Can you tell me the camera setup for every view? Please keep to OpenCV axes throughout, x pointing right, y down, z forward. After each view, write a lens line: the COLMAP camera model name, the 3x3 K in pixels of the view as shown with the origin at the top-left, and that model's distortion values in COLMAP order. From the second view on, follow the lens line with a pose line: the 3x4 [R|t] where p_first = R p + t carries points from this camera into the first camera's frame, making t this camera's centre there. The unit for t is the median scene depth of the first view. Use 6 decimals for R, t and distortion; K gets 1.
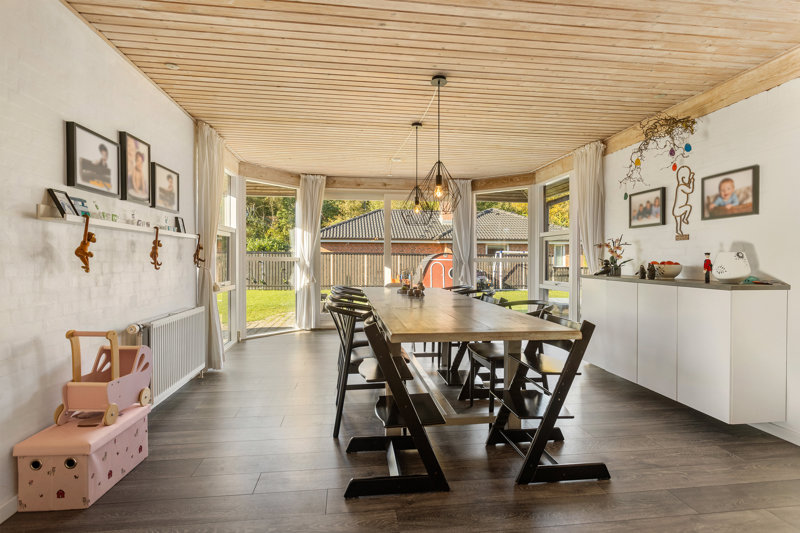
lens RADIAL K [[426.1, 0, 402.4], [0, 426.1, 260.1], [0, 0, 1]] dist [-0.002343, 0.000256]
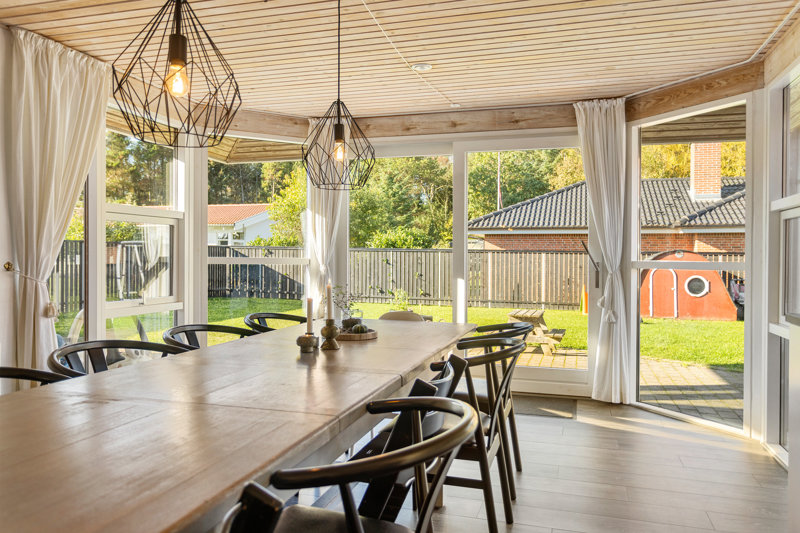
lens RADIAL K [[595.5, 0, 400.0], [0, 595.5, 266.5], [0, 0, 1]] dist [0.009882, 0.005375]
pose [[0.909204, 0.008550, -0.416264, 0.223958], [-0.004319, 0.999929, 0.011105, -0.004794], [0.416329, -0.008299, 0.909176, 0.293804]]
